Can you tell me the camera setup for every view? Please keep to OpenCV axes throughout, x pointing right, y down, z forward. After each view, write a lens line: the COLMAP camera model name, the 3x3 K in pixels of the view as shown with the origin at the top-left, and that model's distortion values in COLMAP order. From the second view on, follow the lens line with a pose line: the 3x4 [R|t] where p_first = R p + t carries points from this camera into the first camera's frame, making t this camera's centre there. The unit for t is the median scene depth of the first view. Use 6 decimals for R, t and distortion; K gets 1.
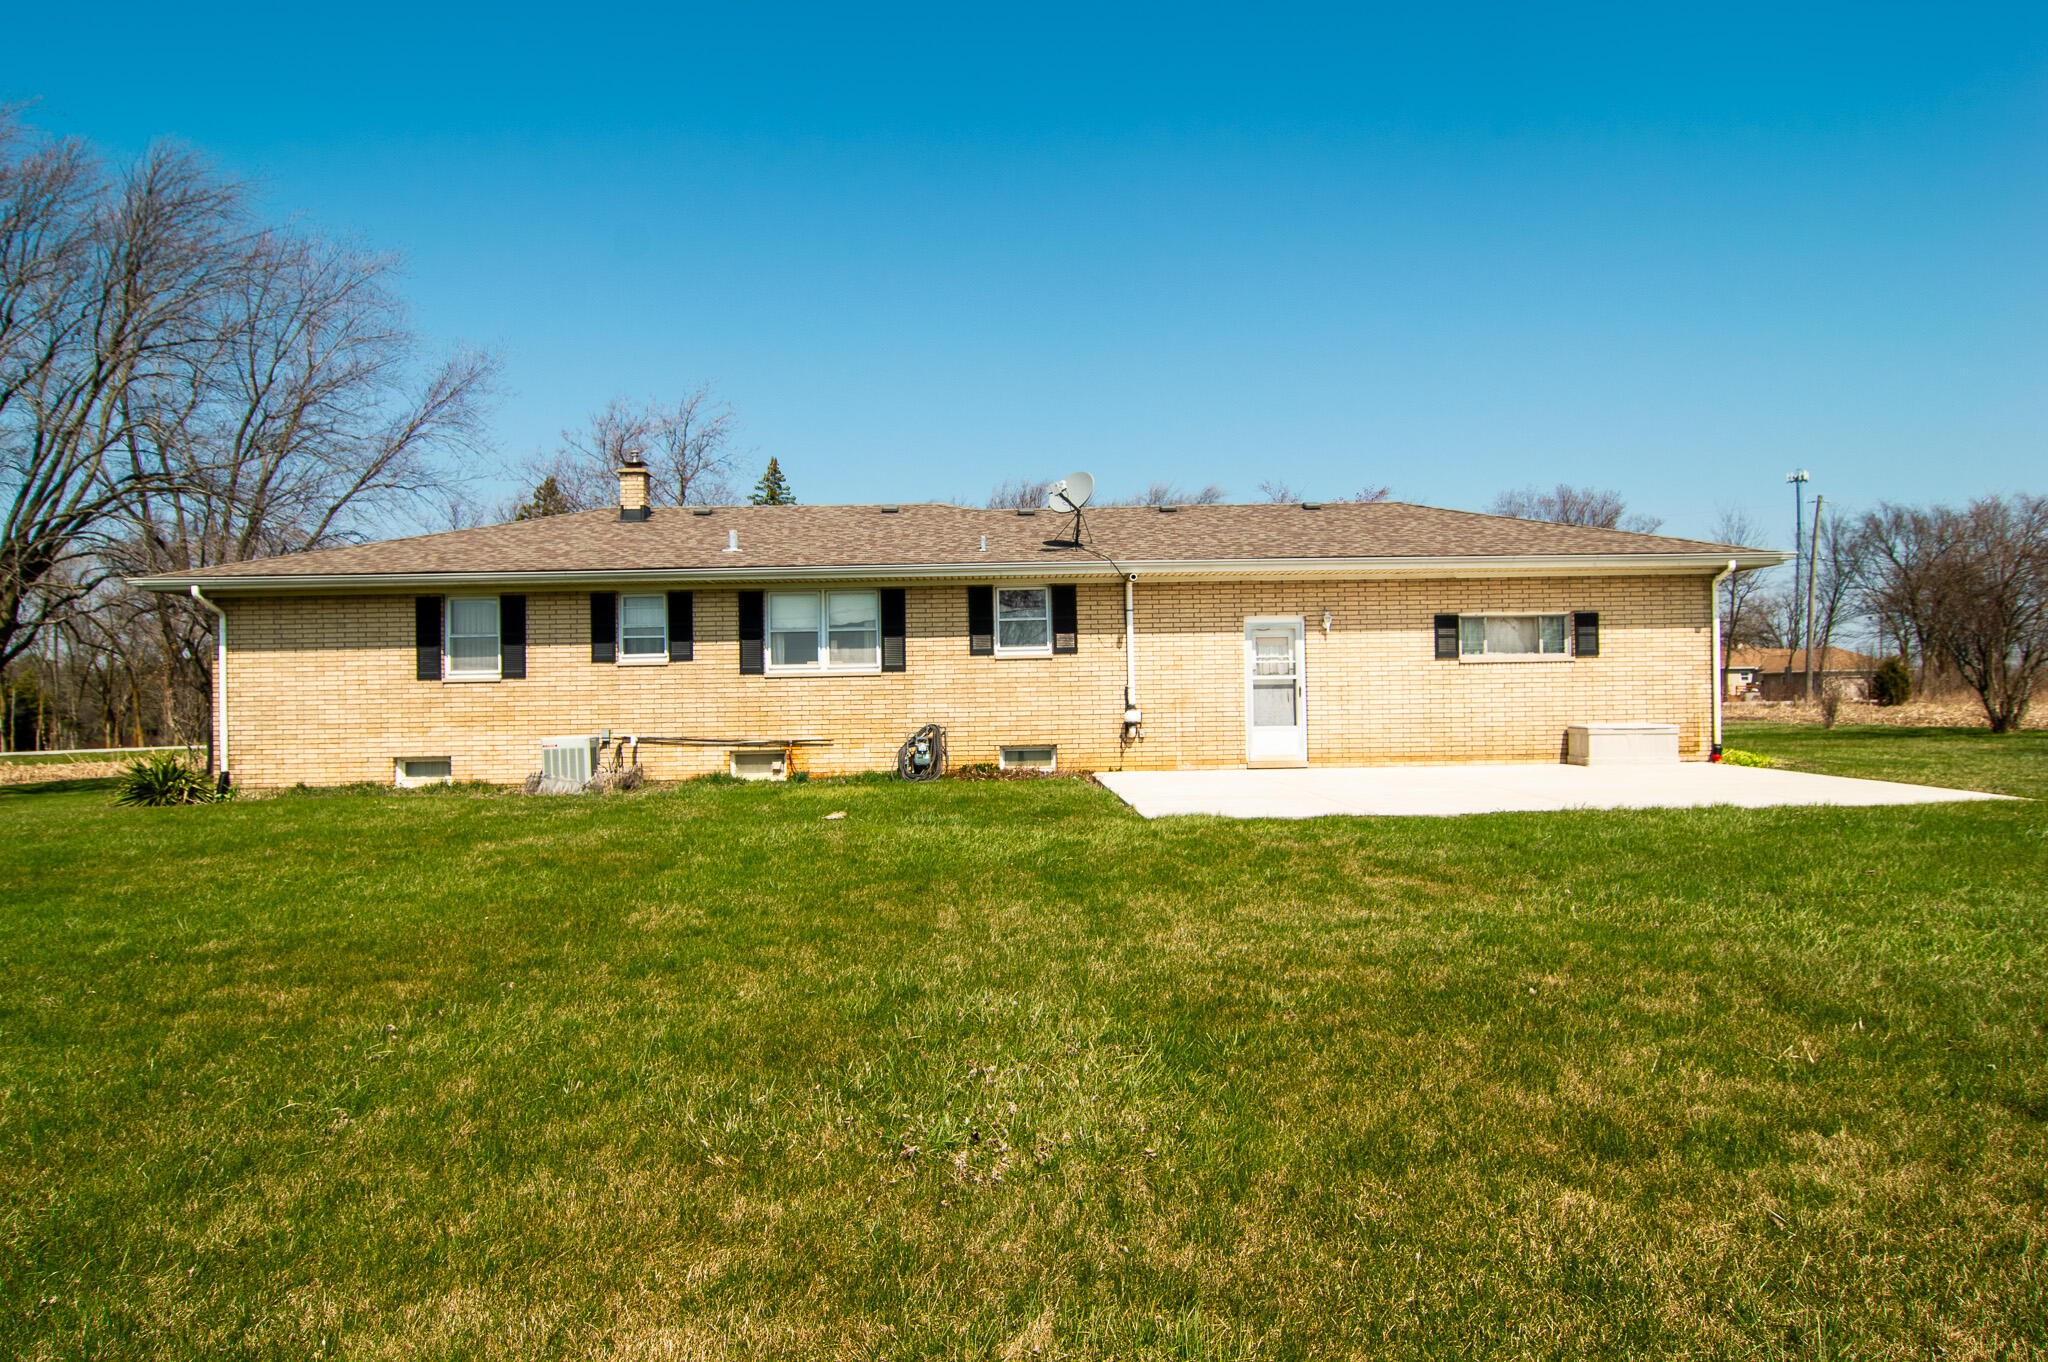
lens RADIAL K [[1245.0, 0, 986.0], [0, 1245.0, 680.2], [0, 0, 1]] dist [-0.008564, -0.000633]
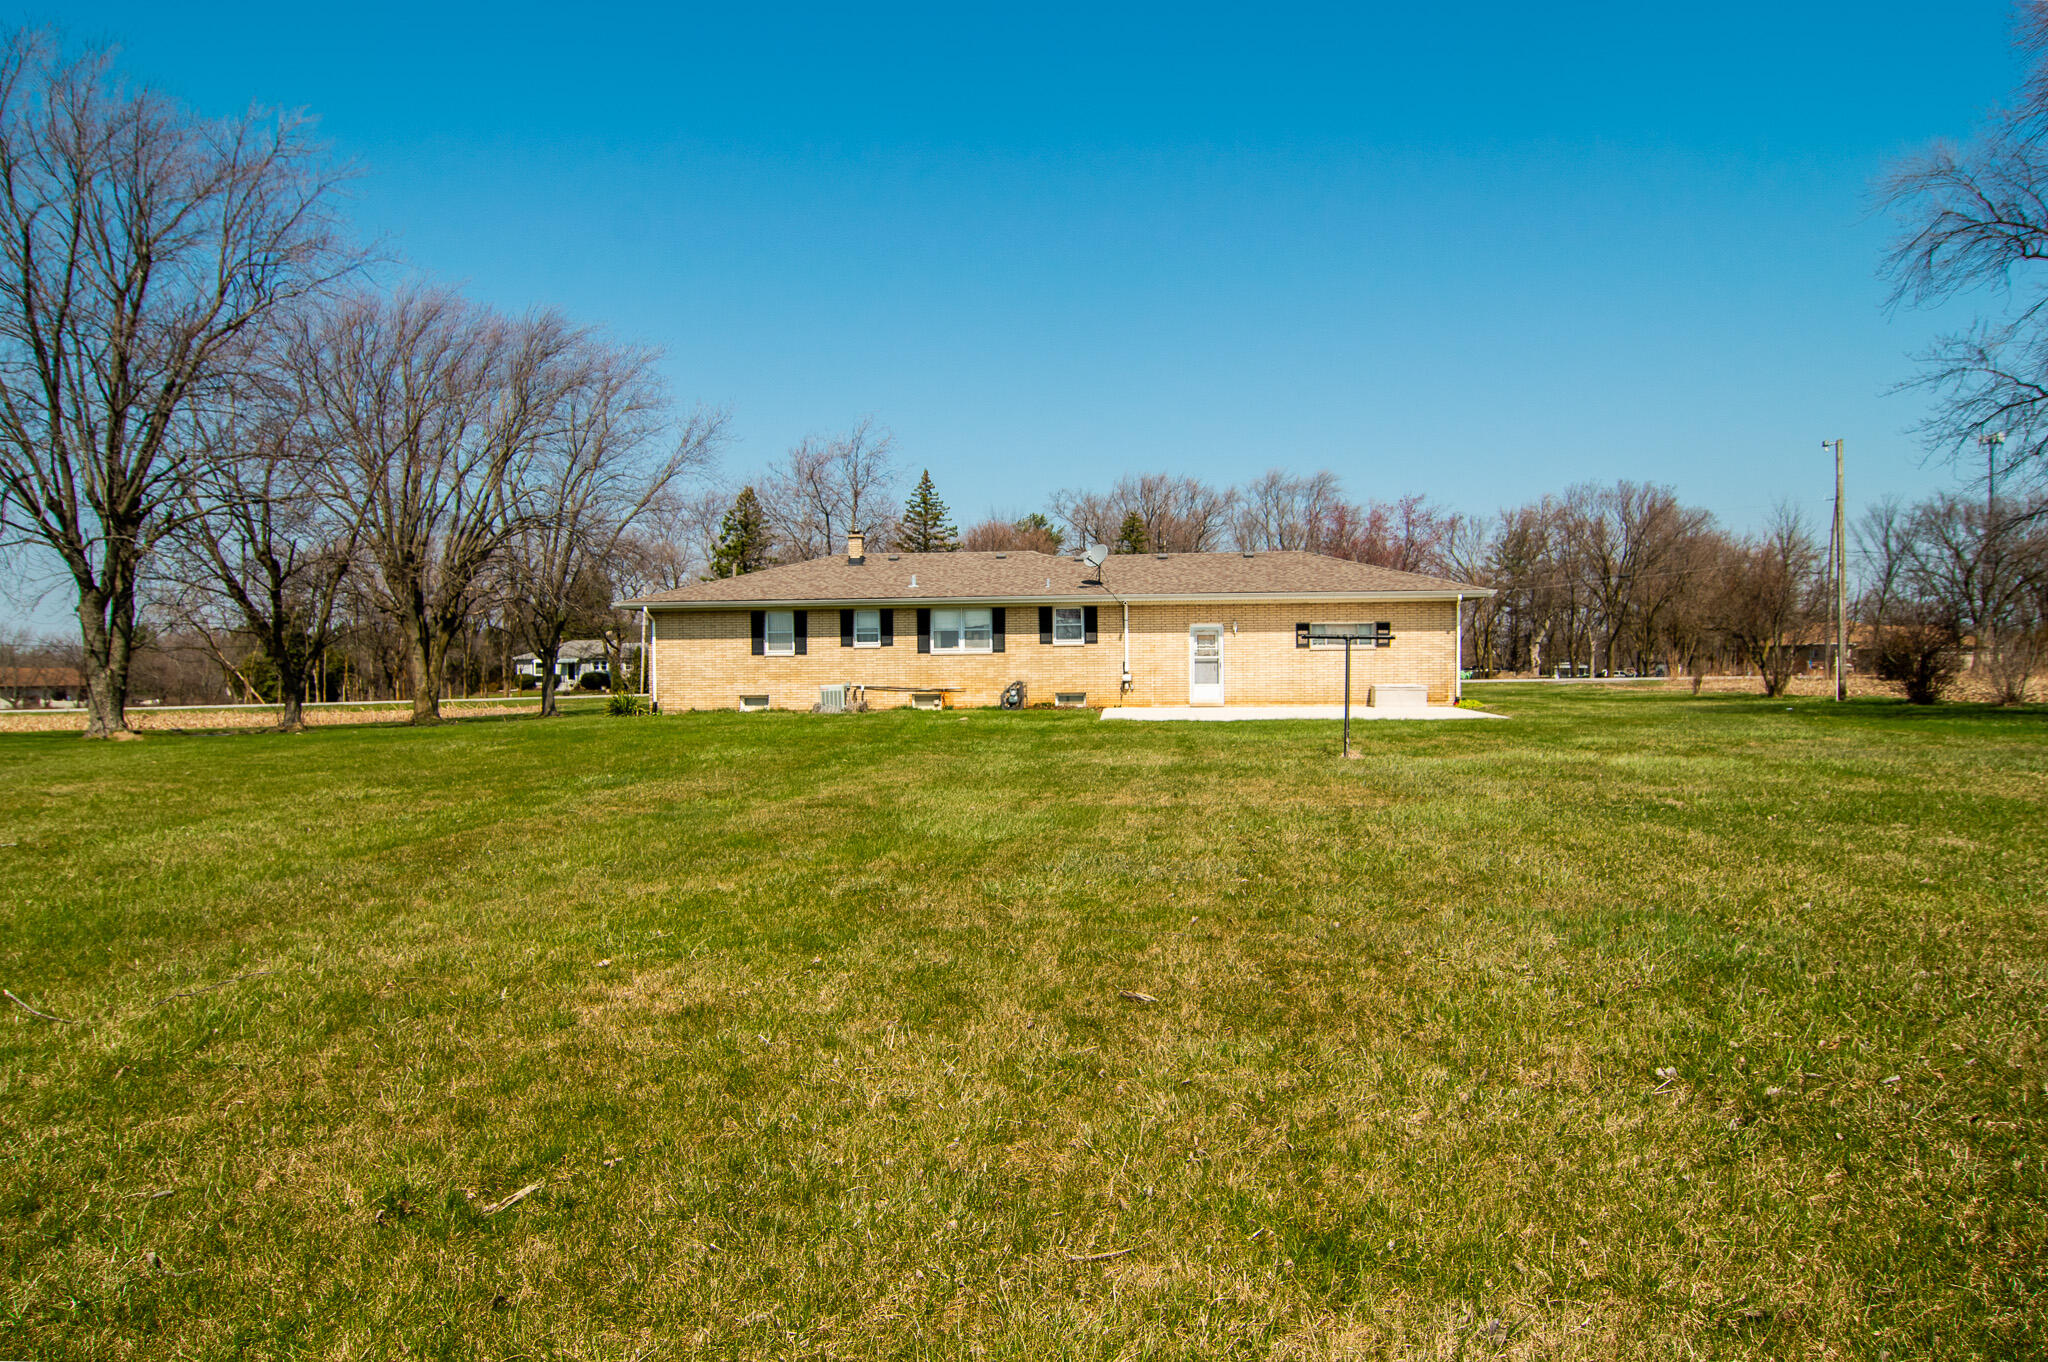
lens RADIAL K [[1245.0, 0, 986.0], [0, 1245.0, 680.2], [0, 0, 1]] dist [-0.008564, -0.000633]
pose [[0.993515, 0.009732, -0.113283, 0.118903], [-0.006729, 0.999616, 0.026865, -0.015450], [0.113501, -0.025928, 0.993199, -0.859220]]
